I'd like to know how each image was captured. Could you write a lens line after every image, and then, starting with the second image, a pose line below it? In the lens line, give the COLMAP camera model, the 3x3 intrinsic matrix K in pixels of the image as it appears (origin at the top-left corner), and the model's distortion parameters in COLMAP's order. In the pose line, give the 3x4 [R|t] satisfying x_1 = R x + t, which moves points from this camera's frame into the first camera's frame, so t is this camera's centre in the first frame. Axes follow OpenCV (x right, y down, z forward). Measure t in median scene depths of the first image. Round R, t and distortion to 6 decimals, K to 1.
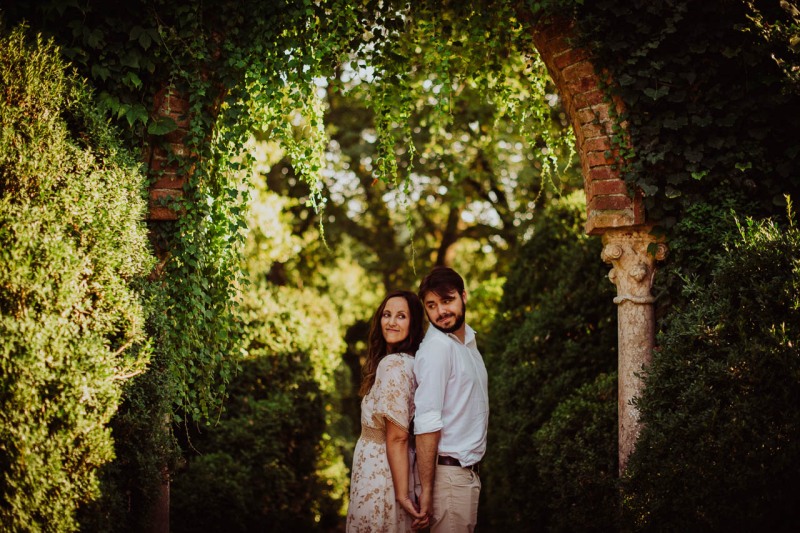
lens RADIAL K [[1367.6, 0, 400.0], [0, 1367.6, 266.5], [0, 0, 1]] dist [-0.087176, -0.141047]
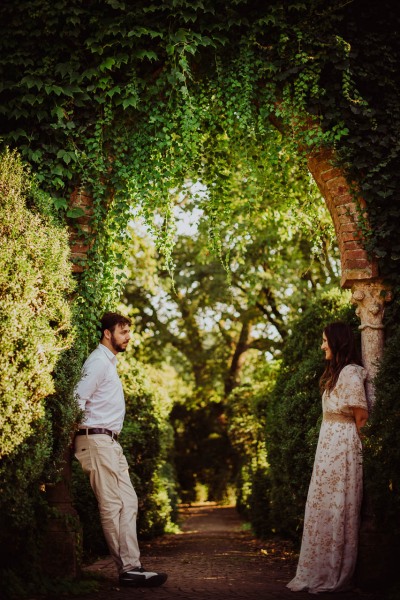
lens RADIAL K [[1025.7, 0, 200.0], [0, 1025.7, 300.0], [0, 0, 1]] dist [-0.087176, -0.141047]
pose [[0.999894, 0.014496, 0.001611, -0.029533], [-0.014267, 0.995061, -0.098238, 0.114464], [-0.003027, 0.098204, 0.995162, -0.181811]]
